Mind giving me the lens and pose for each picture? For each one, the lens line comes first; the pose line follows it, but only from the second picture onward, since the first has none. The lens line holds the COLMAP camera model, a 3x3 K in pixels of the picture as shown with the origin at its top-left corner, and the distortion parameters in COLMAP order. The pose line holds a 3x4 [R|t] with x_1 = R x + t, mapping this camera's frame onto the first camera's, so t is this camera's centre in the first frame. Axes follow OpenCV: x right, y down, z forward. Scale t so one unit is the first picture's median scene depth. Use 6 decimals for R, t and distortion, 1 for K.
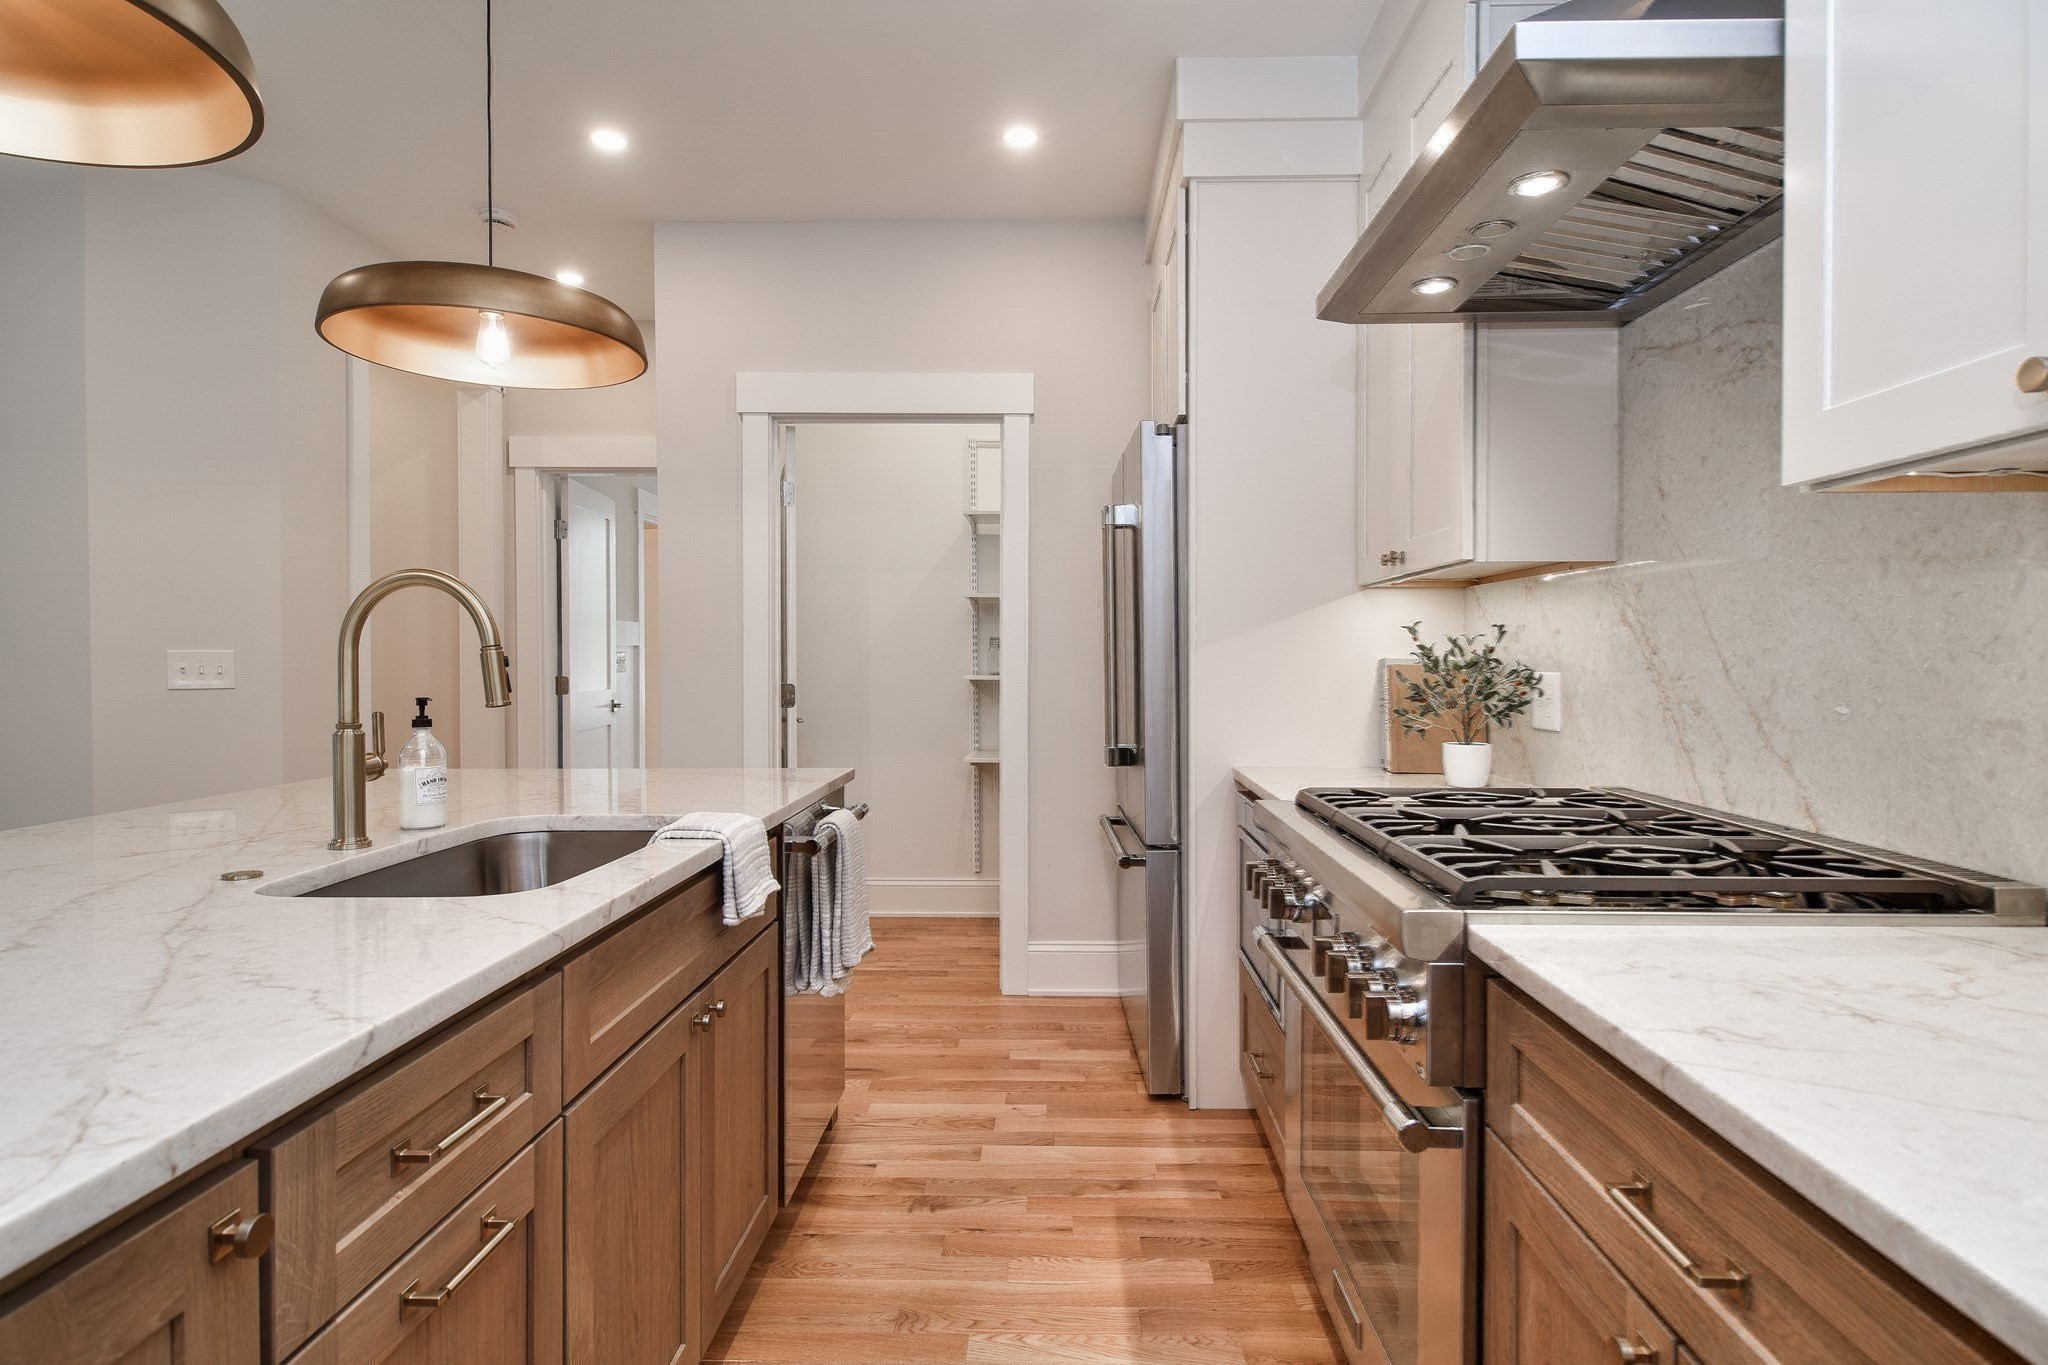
lens RADIAL K [[1088.8, 0, 1031.5], [0, 1088.8, 669.6], [0, 0, 1]] dist [0.004251, 0.001165]
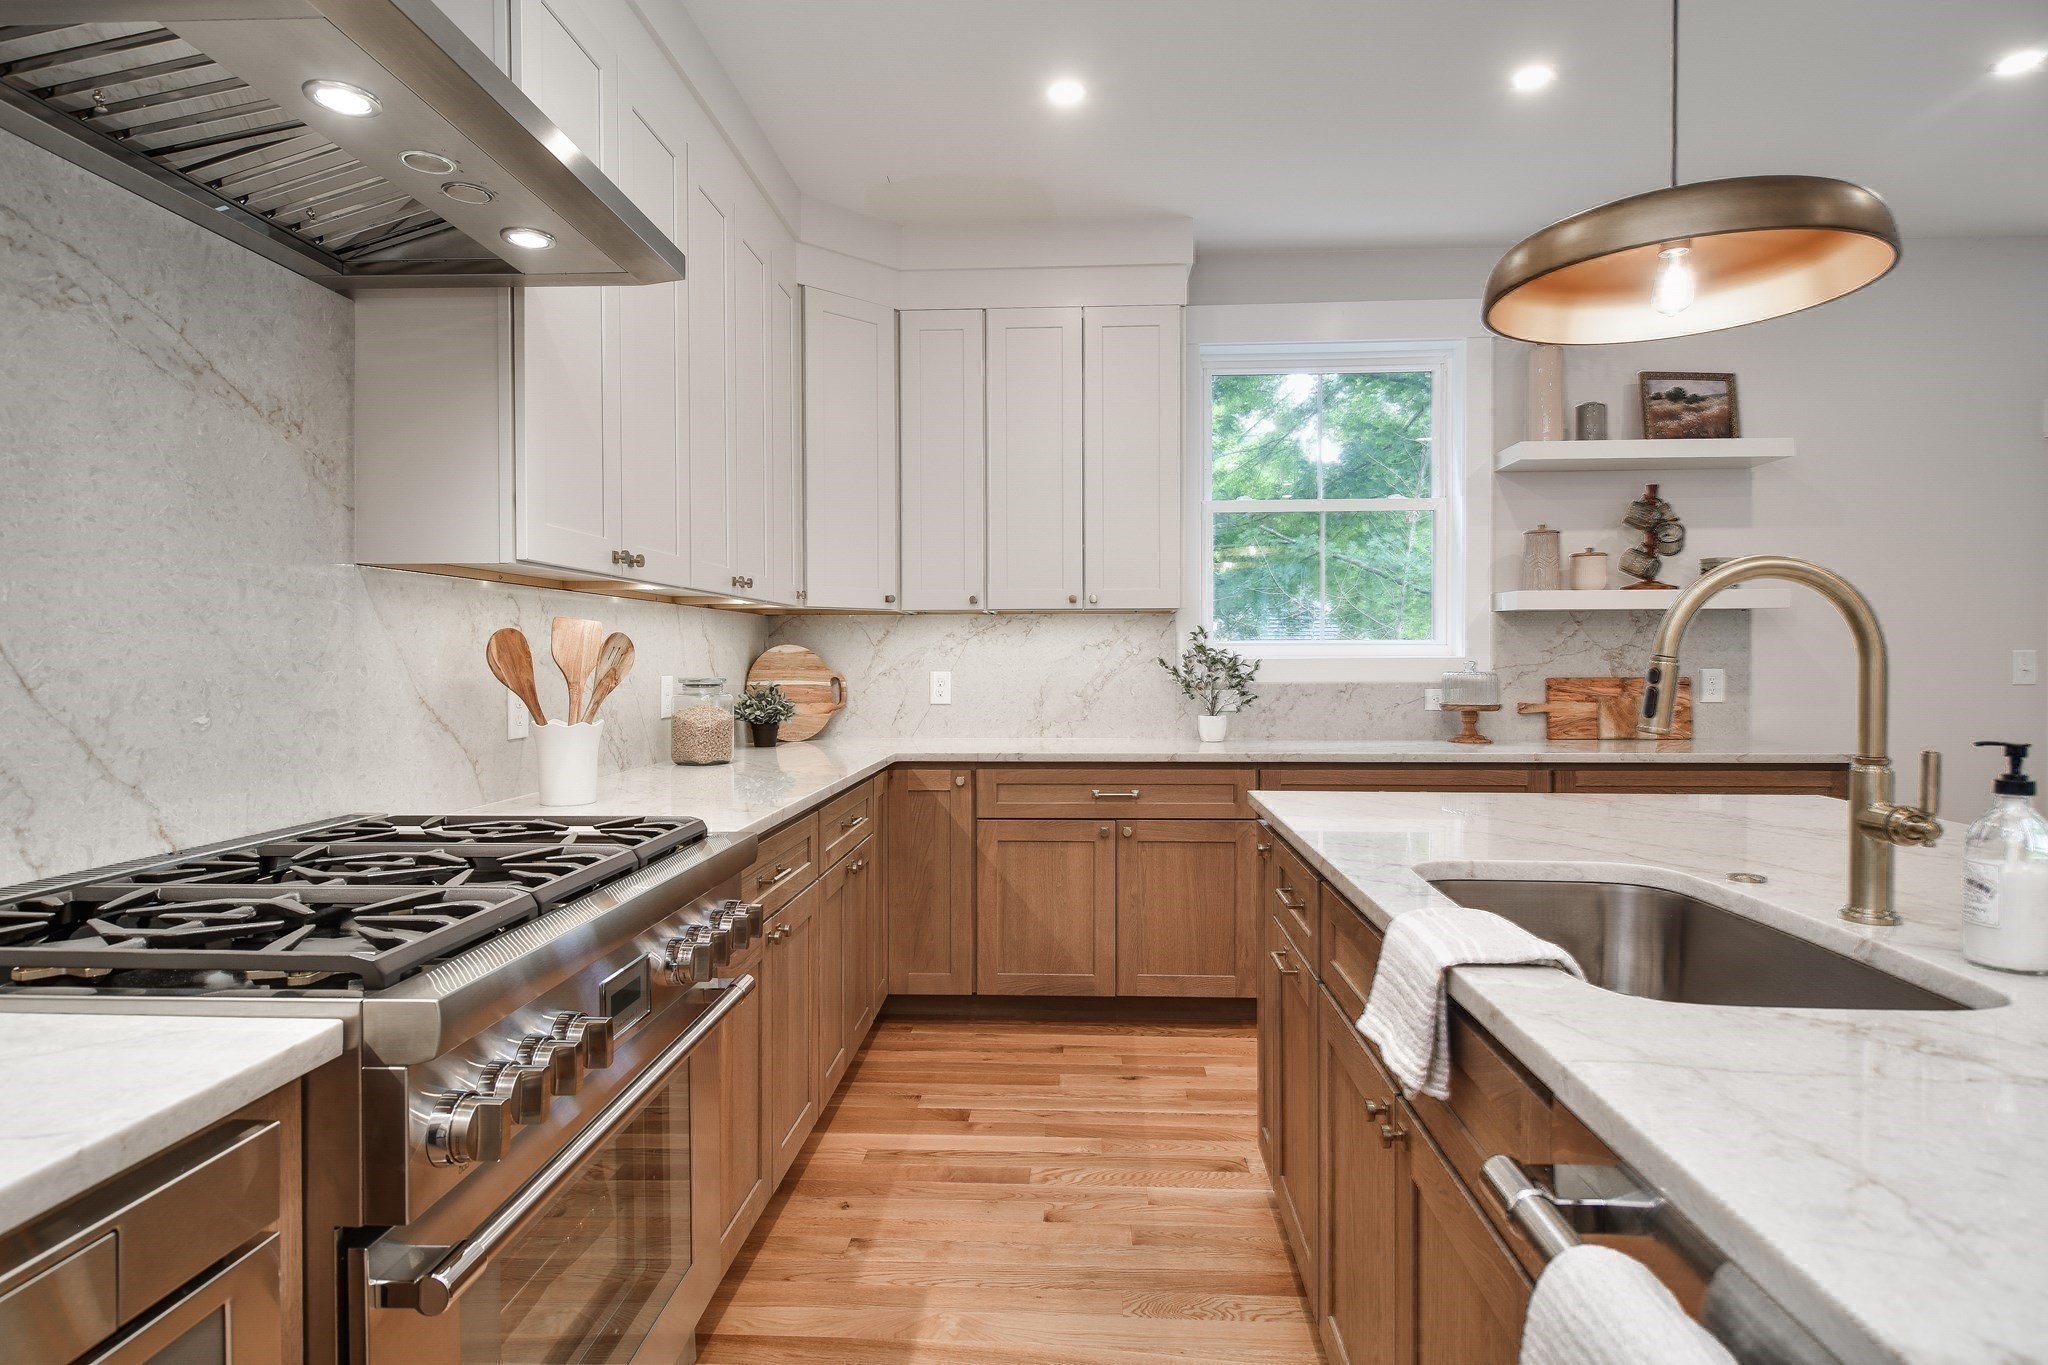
lens RADIAL K [[1088.8, 0, 1022.5], [0, 1088.8, 673.7], [0, 0, 1]] dist [0.004251, 0.001165]
pose [[-0.999652, -0.000245, 0.026374, -0.057591], [0.000484, 0.999618, 0.027617, -0.033125], [-0.026371, 0.027620, -0.999271, 1.901576]]
